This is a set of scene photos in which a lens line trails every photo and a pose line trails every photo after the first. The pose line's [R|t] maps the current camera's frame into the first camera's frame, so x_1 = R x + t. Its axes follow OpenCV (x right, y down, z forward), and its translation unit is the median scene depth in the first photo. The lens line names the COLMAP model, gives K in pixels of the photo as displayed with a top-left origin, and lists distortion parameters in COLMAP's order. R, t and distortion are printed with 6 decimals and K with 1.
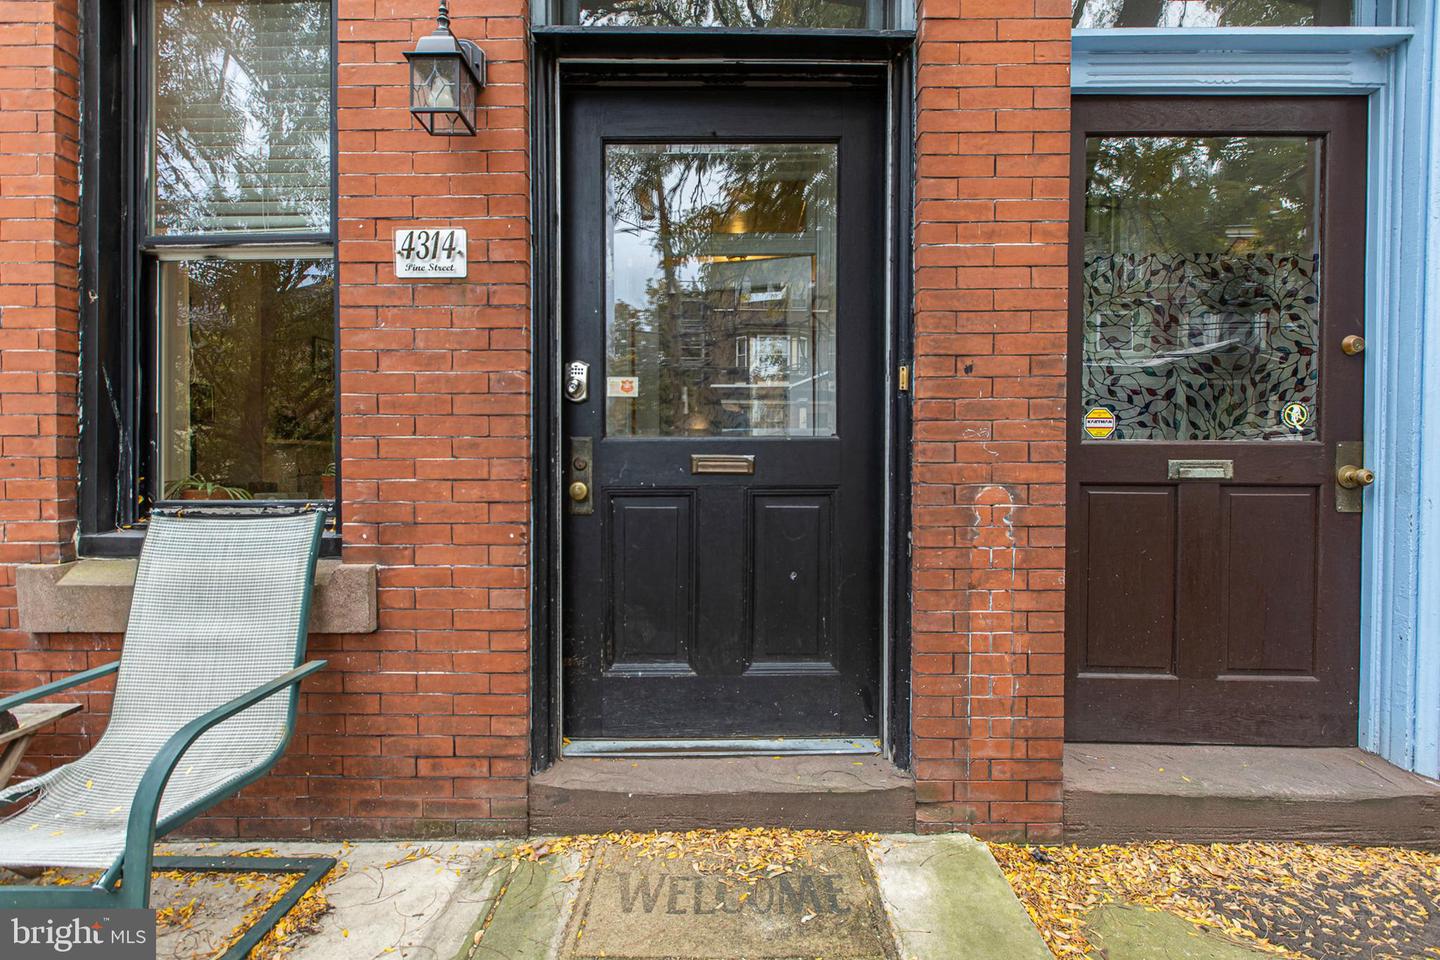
lens RADIAL K [[652.4, 0, 720.0], [0, 652.4, 480.0], [0, 0, 1]] dist [0.001384, 0.000672]
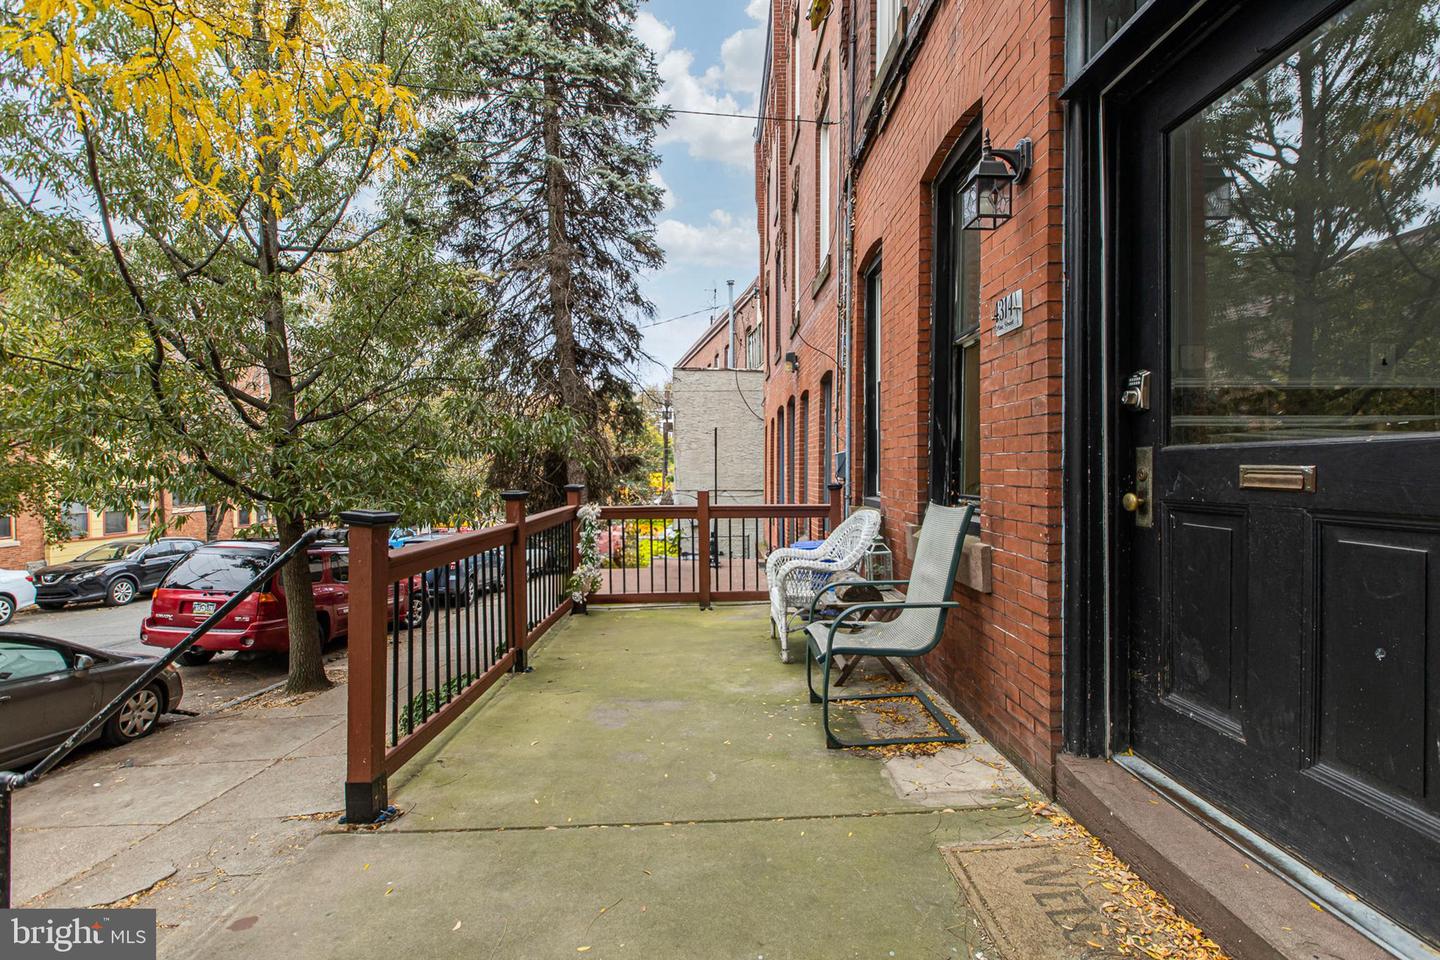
lens RADIAL K [[652.4, 0, 720.0], [0, 652.4, 480.0], [0, 0, 1]] dist [0.001384, 0.000672]
pose [[0.013397, 0.018599, -0.999737, 0.763996], [-0.020956, 0.999613, 0.018316, -0.021964], [0.999691, 0.020705, 0.013782, 0.357431]]
